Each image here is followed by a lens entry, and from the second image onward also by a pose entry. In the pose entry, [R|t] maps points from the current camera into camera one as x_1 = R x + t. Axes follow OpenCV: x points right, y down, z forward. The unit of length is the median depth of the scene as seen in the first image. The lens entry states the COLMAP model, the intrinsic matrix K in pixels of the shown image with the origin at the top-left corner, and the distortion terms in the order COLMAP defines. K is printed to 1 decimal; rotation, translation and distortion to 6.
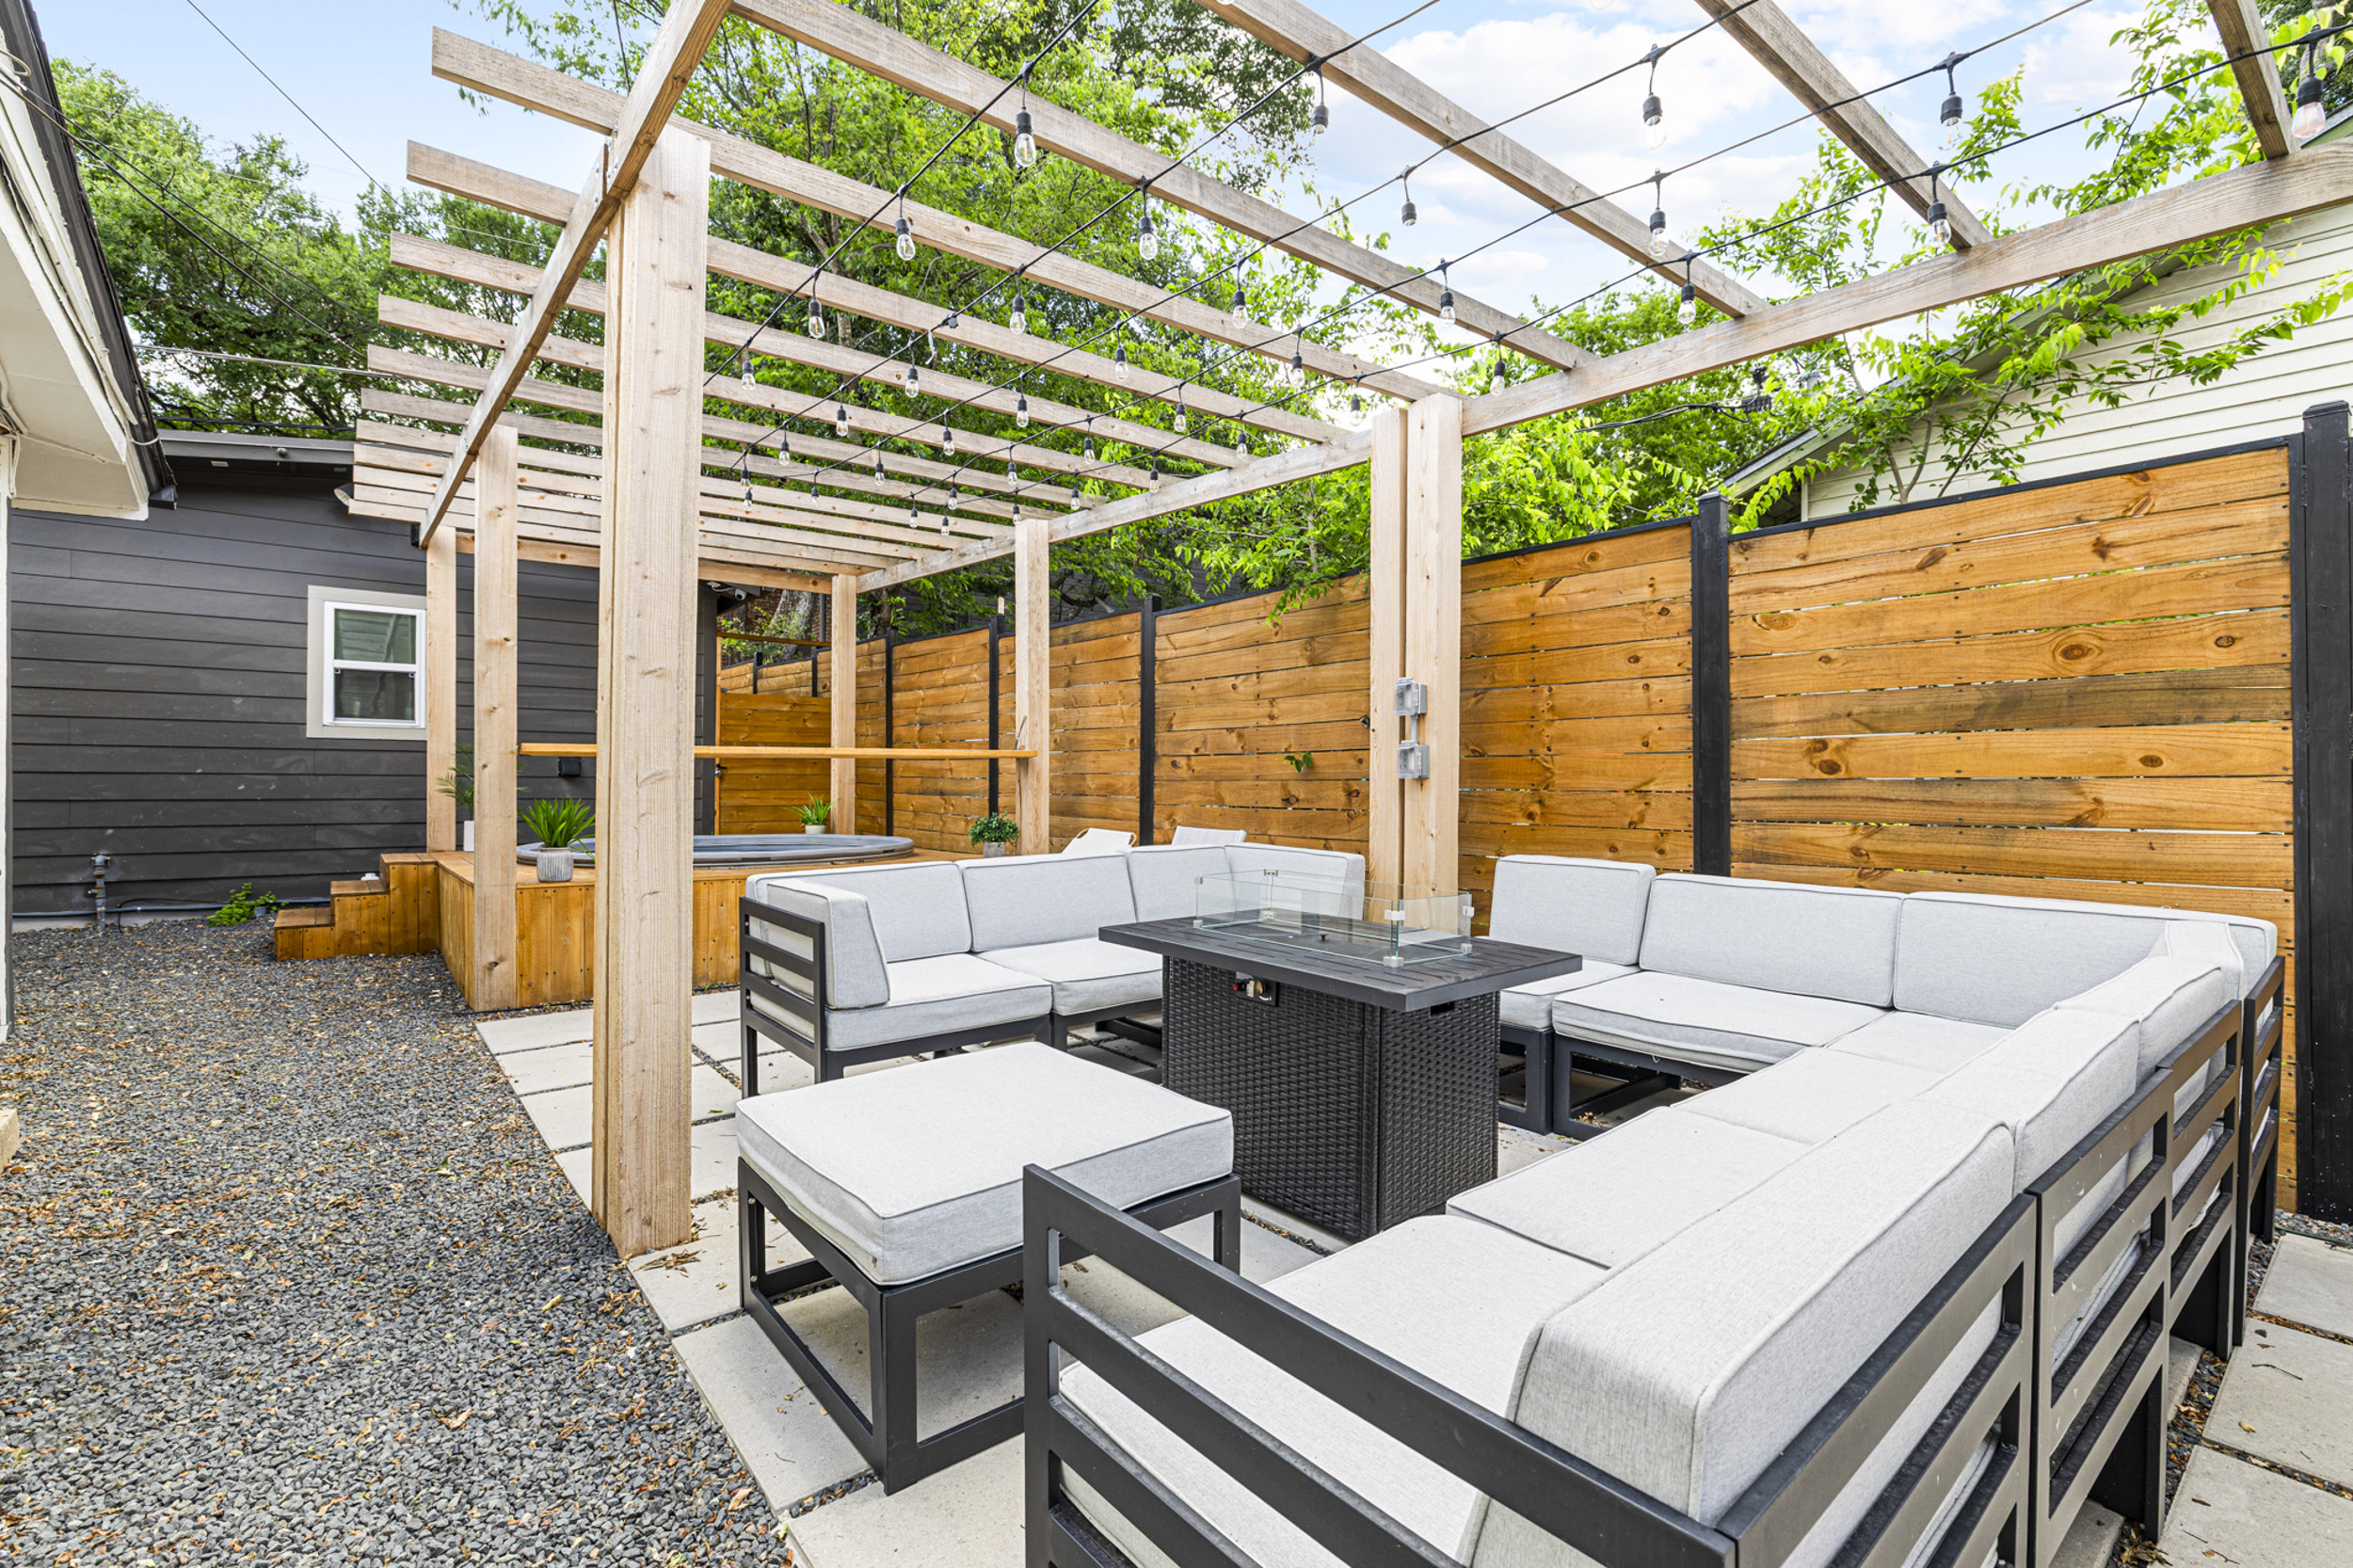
lens RADIAL K [[1065.6, 0, 1180.7], [0, 1065.6, 788.2], [0, 0, 1]] dist [-0.001745, 0.003575]
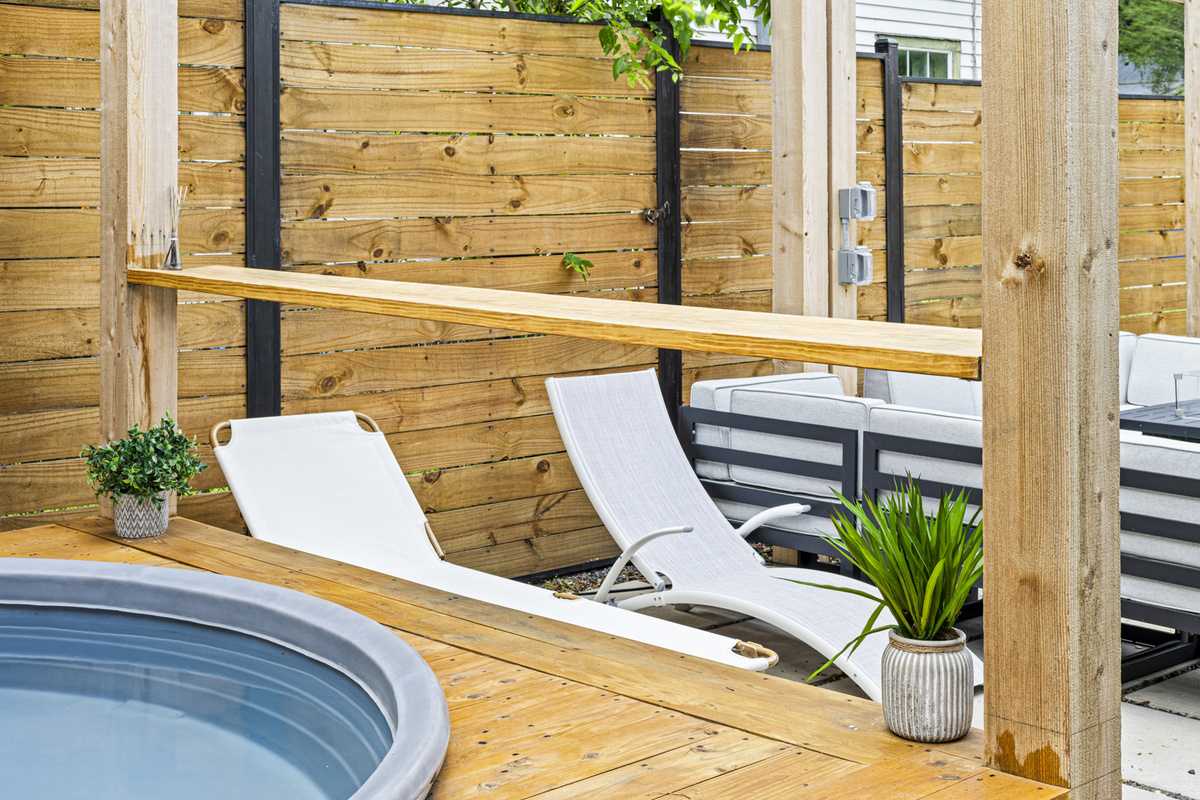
lens RADIAL K [[1782.1, 0, 595.7], [0, 1782.1, 181.7], [0, 0, 1]] dist [0.006295, 0.000000]
pose [[-0.086481, -0.005201, 0.996240, -1.201003], [0.006149, 0.999965, 0.005754, -0.099158], [-0.996235, 0.006624, -0.086446, 1.197540]]
